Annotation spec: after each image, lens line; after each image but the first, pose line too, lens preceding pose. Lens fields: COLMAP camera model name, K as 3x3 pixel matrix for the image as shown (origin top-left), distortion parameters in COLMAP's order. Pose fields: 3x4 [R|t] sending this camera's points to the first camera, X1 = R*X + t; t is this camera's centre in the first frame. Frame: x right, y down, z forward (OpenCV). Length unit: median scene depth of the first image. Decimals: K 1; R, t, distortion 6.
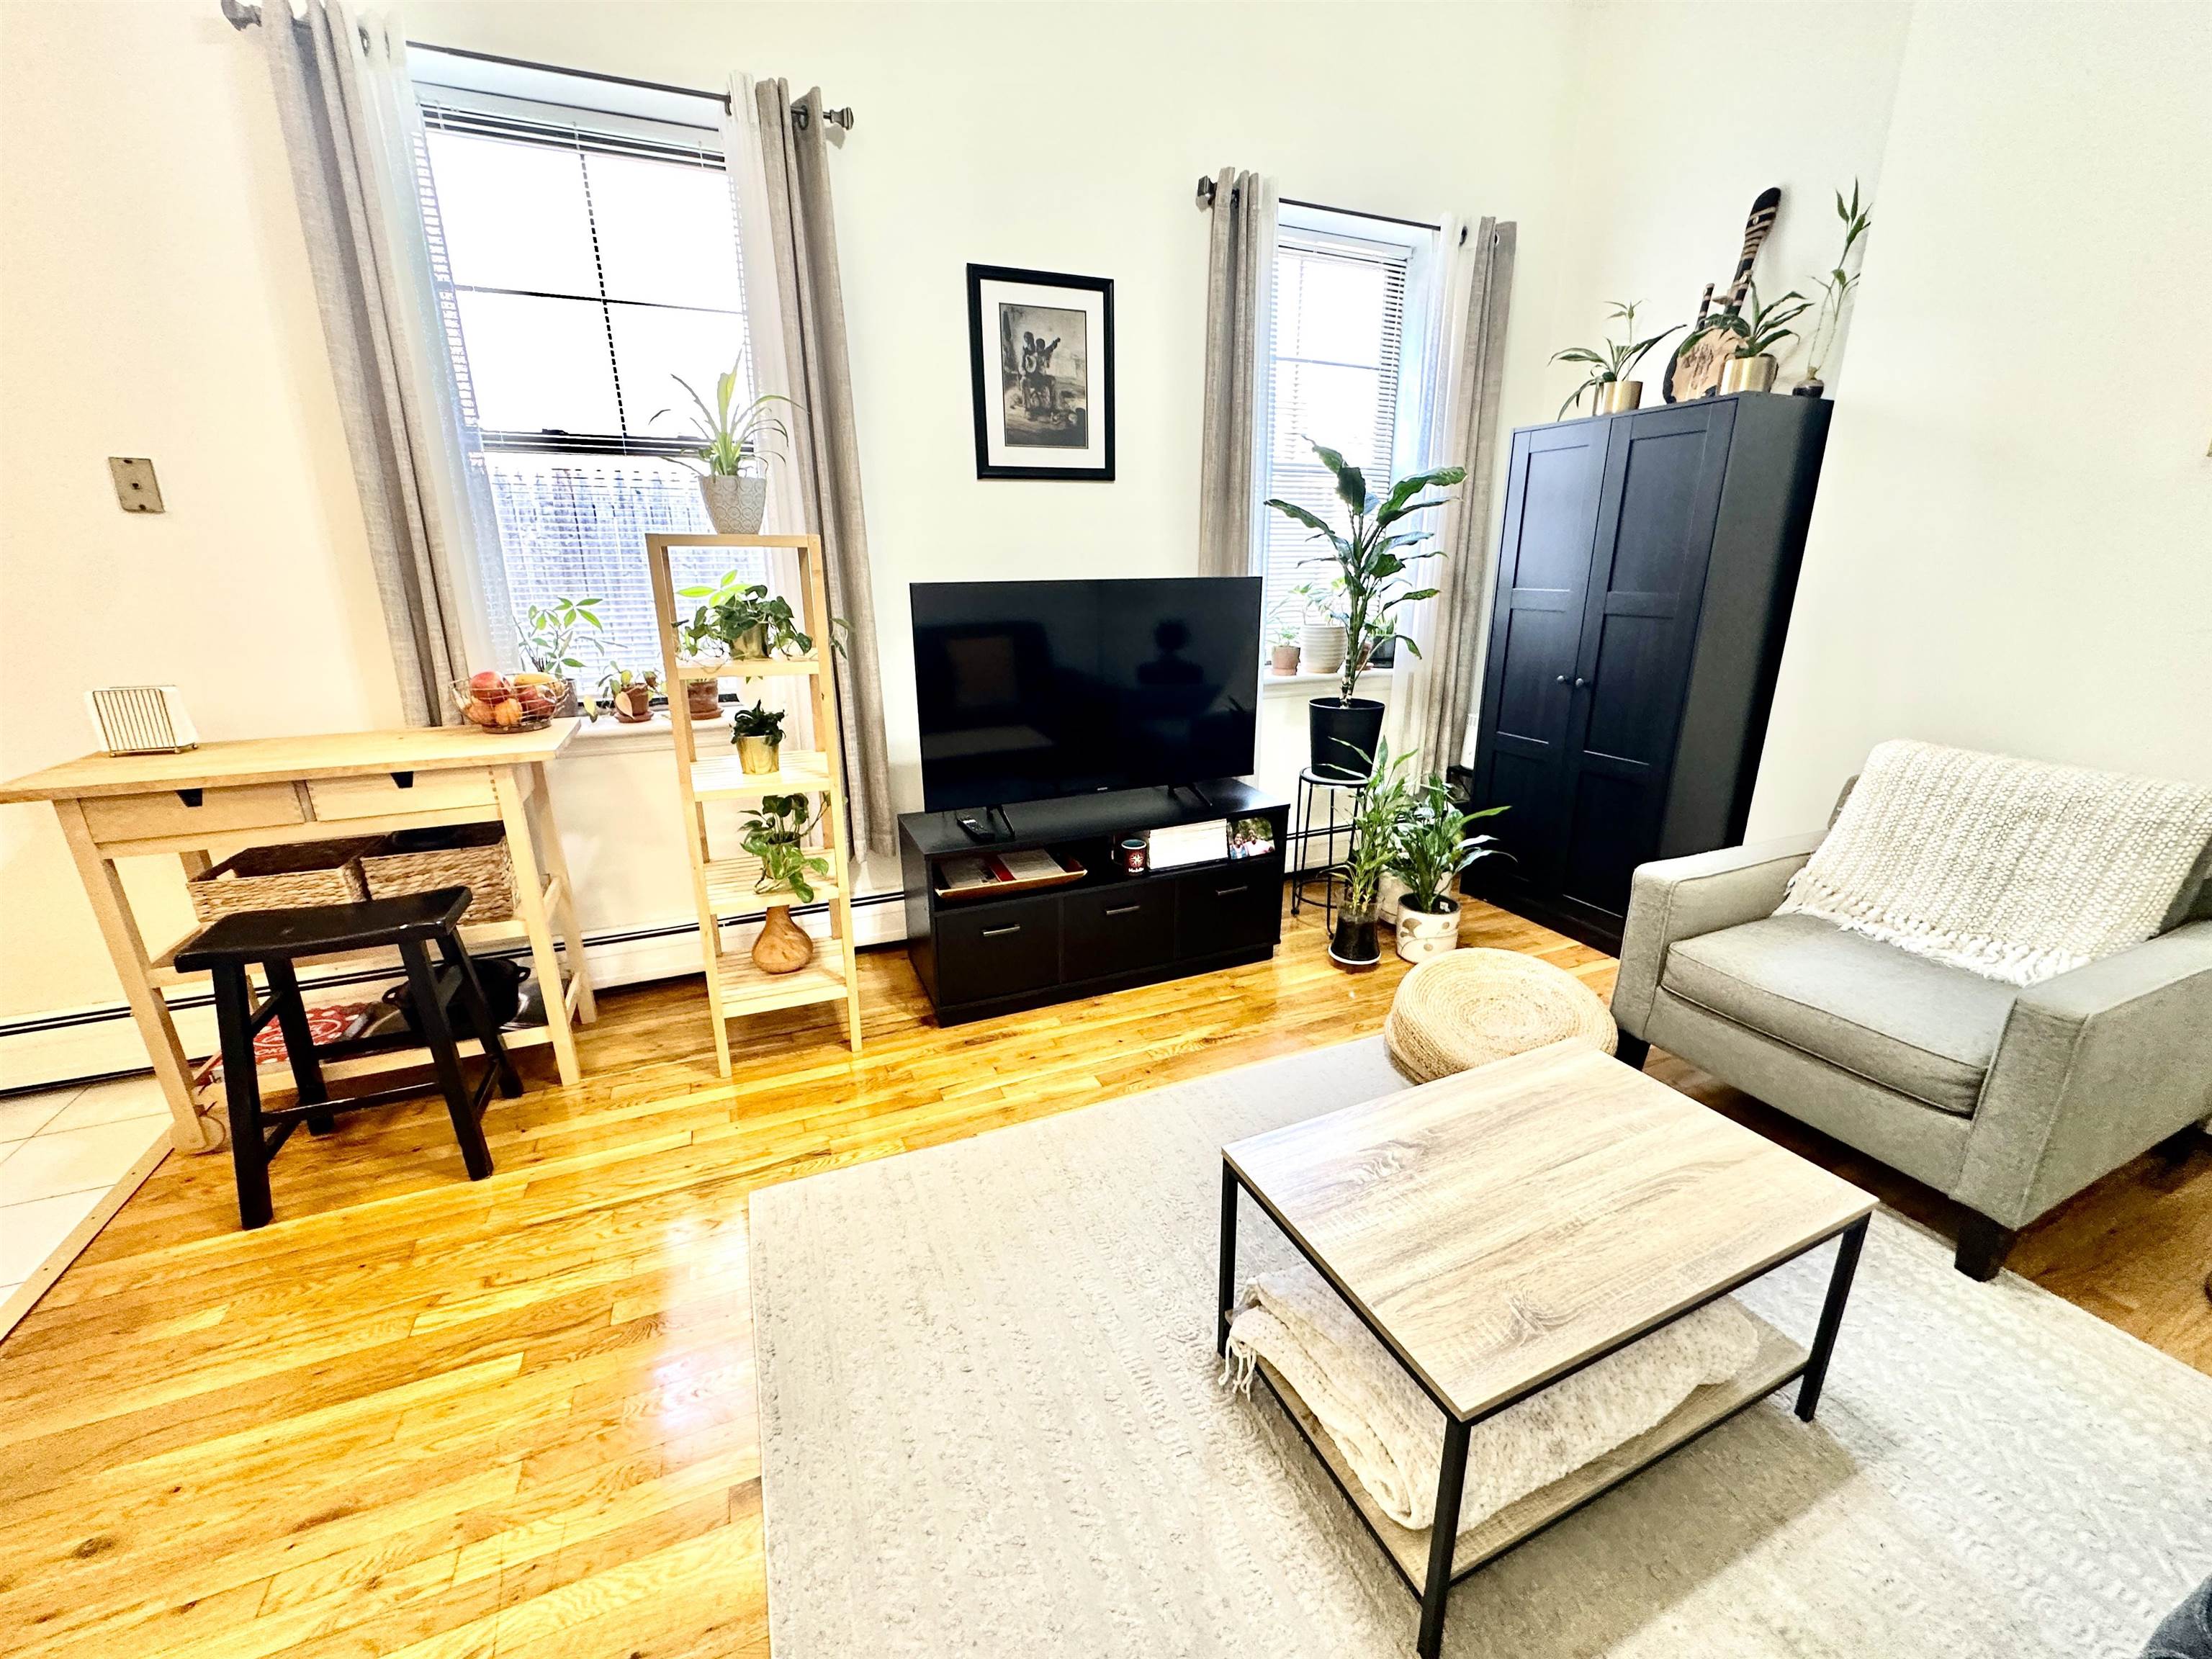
lens RADIAL K [[885.9, 0, 1106.1], [0, 885.9, 827.3], [0, 0, 1]] dist [-0.000043, 0.000961]
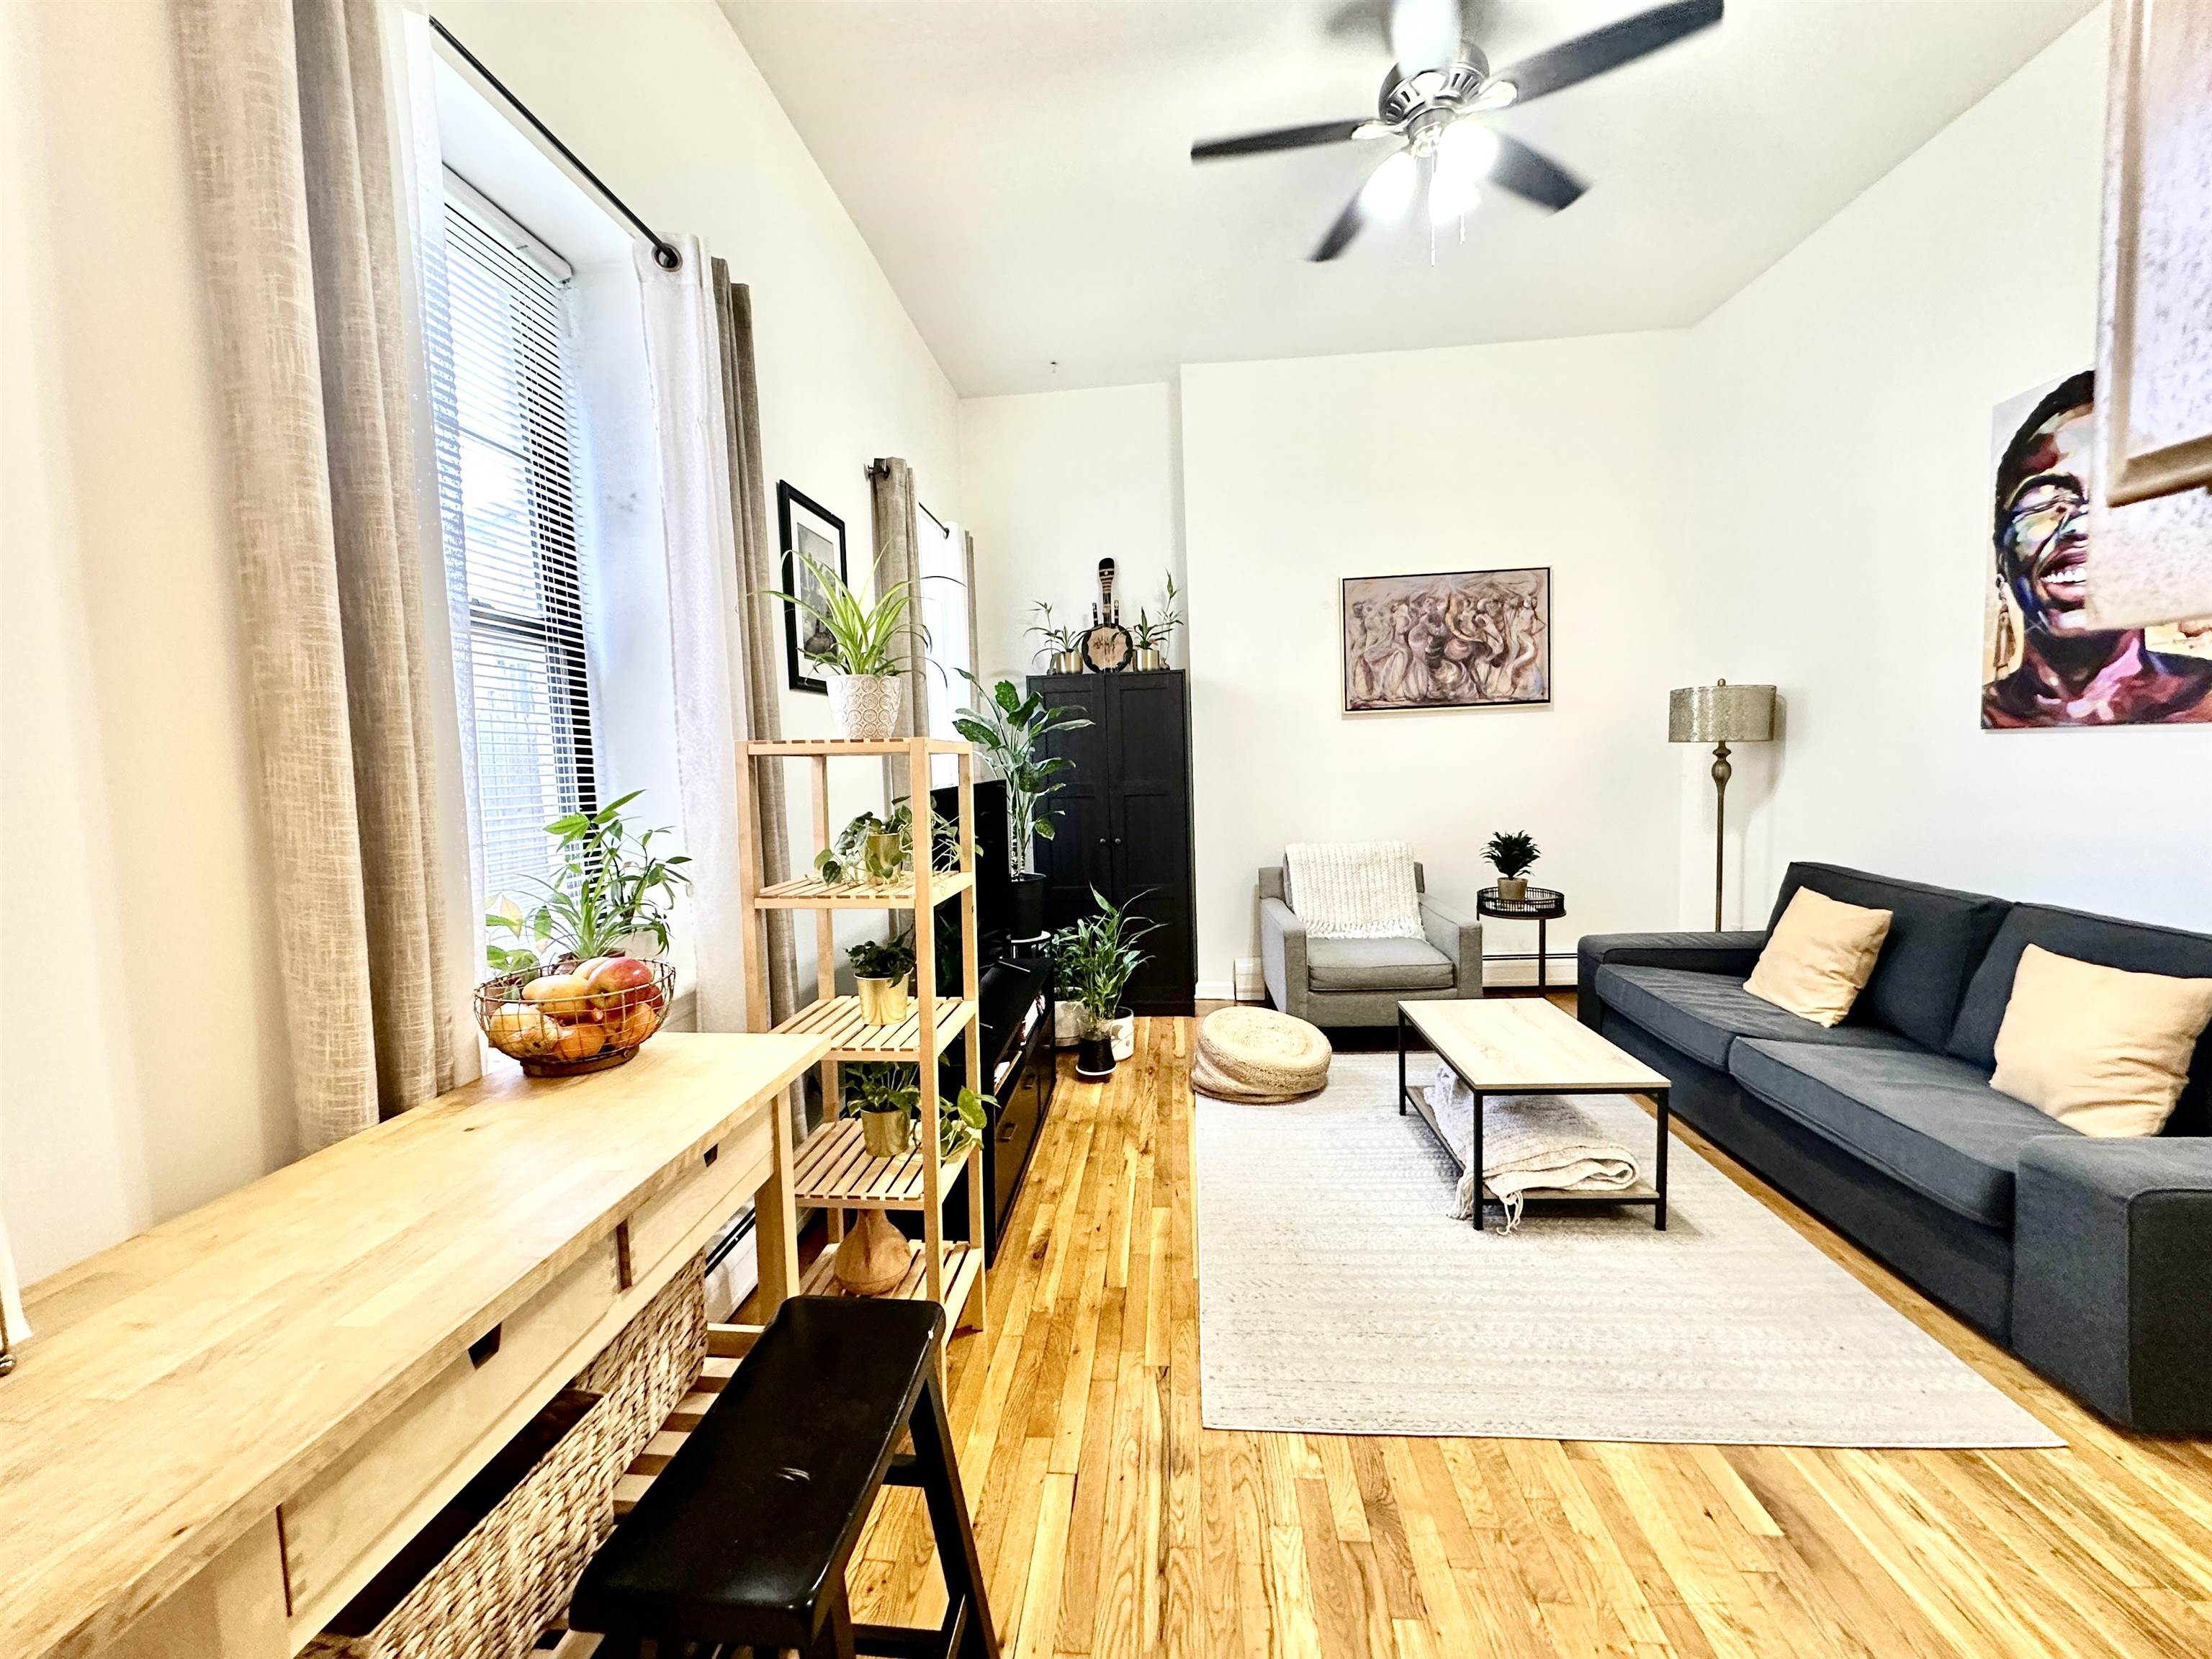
lens RADIAL K [[885.9, 0, 1106.1], [0, 885.9, 827.3], [0, 0, 1]] dist [-0.000043, 0.000961]
pose [[0.467606, -0.080104, 0.880300, -0.936796], [0.288128, 0.955306, -0.066121, -0.111681], [-0.835660, 0.284558, 0.469787, 0.377111]]
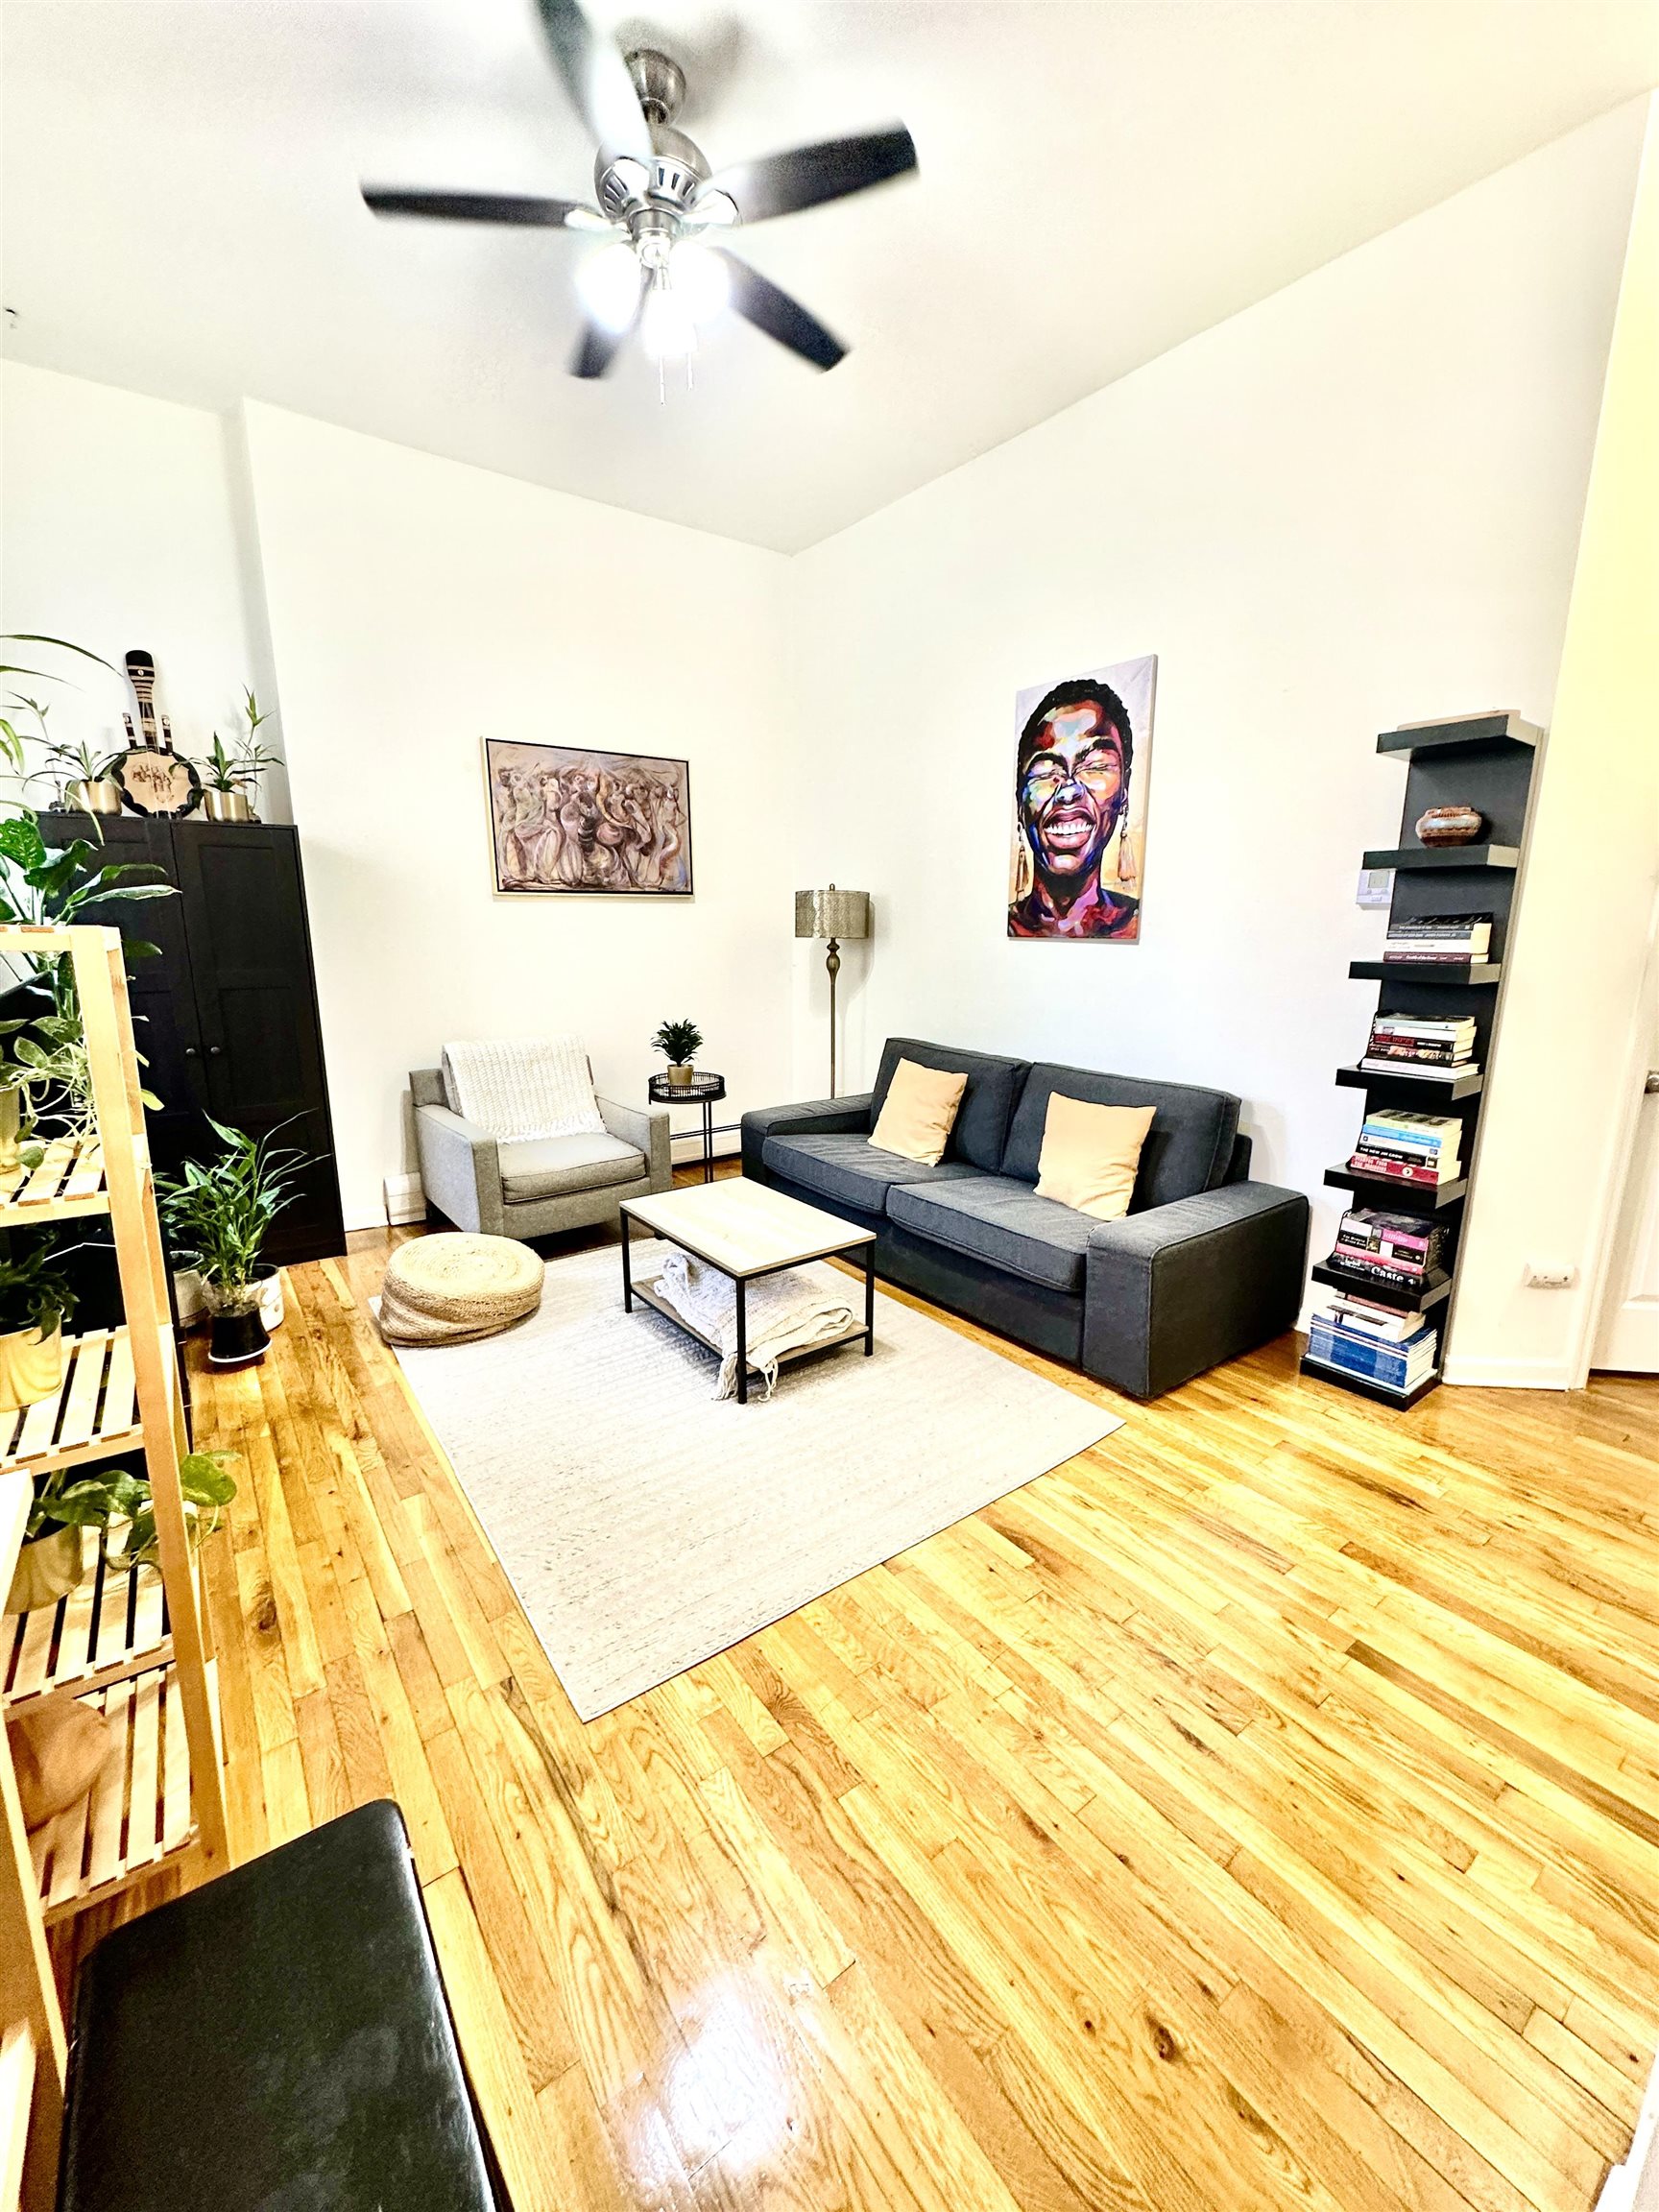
lens RADIAL K [[885.9, 0, 829.5], [0, 885.9, 1106.0], [0, 0, 1]] dist [-0.000043, 0.000961]
pose [[-0.228818, -0.191938, 0.954359, -0.872829], [0.285176, 0.924142, 0.254235, -0.194381], [-0.930761, 0.330334, -0.156724, 0.572716]]
